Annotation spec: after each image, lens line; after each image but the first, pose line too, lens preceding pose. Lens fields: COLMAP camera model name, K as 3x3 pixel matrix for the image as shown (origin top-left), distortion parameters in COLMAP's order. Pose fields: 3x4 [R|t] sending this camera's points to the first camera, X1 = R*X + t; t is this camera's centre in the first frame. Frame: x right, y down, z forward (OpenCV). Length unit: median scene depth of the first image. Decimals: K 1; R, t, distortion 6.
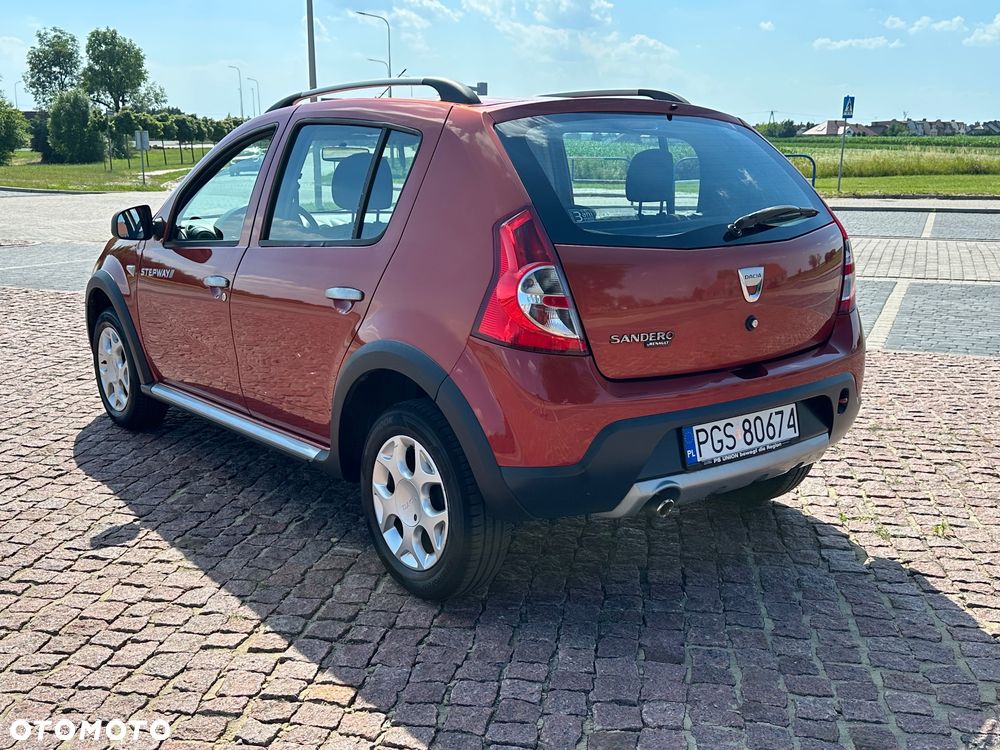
lens RADIAL K [[1070.1, 0, 491.1], [0, 1070.1, 372.0], [0, 0, 1]] dist [0.050568, 0.000000]
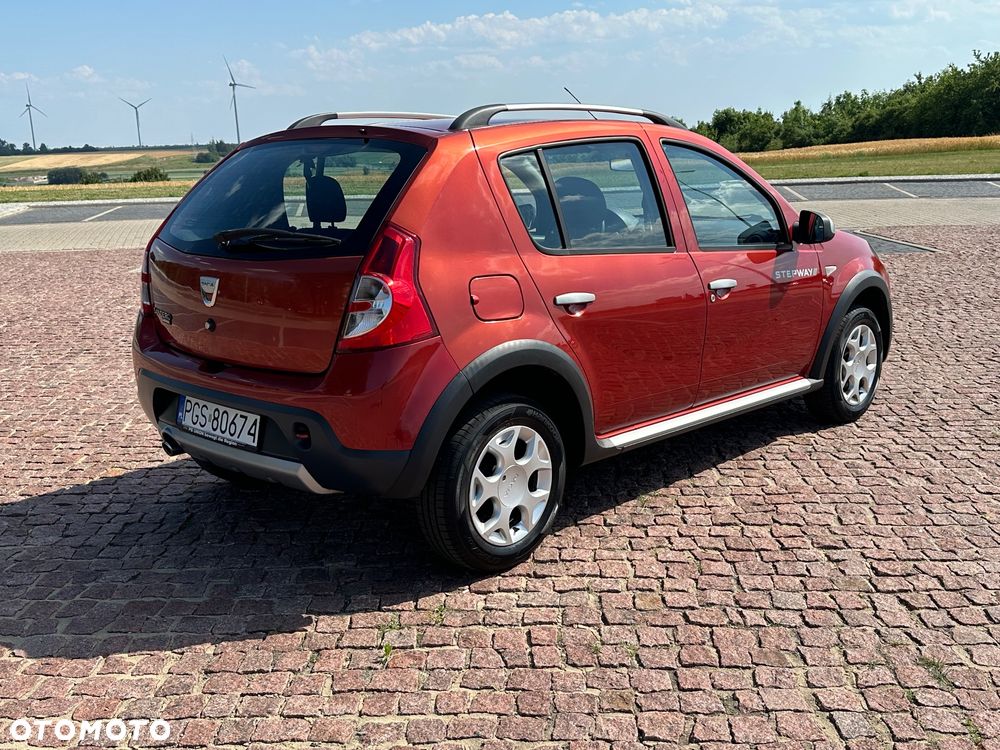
lens RADIAL K [[1070.1, 0, 508.1], [0, 1070.1, 373.4], [0, 0, 1]] dist [0.050568, 0.000000]
pose [[0.155921, 0.206710, -0.965898, 1.338728], [-0.185181, 0.966637, 0.176975, -0.244992], [0.970256, 0.151272, 0.188998, 1.033625]]
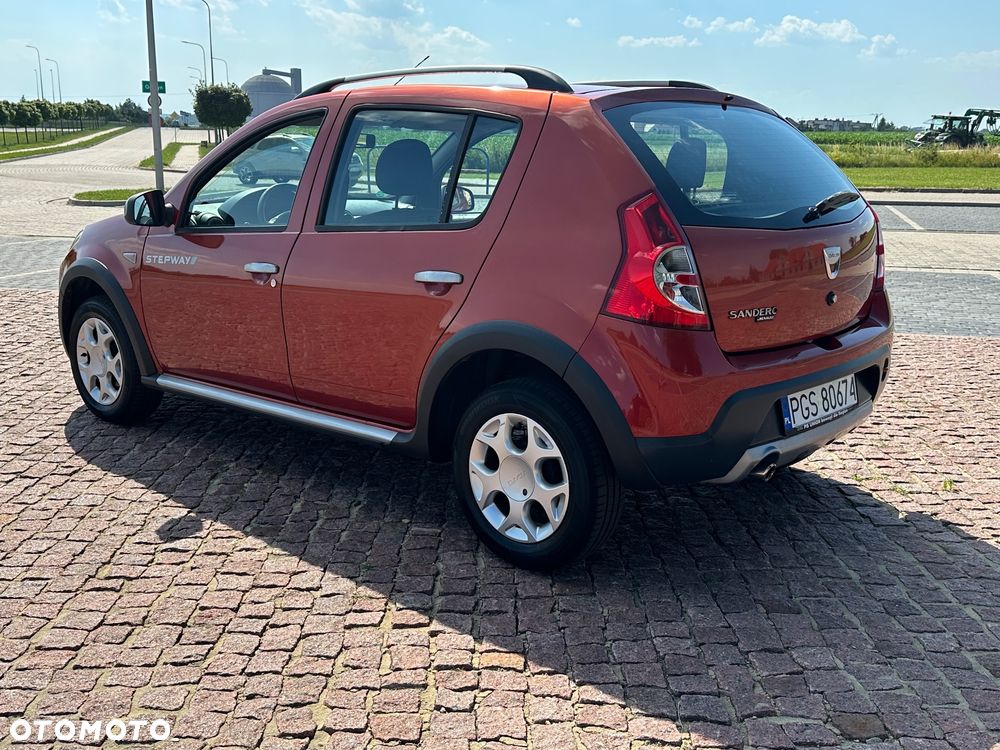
lens RADIAL K [[1070.1, 0, 494.0], [0, 1070.1, 373.8], [0, 0, 1]] dist [0.050568, 0.000000]
pose [[0.984942, -0.026568, 0.170831, -0.263636], [0.024825, 0.999616, 0.012334, 0.007874], [-0.171094, -0.007907, 0.985223, -0.012310]]
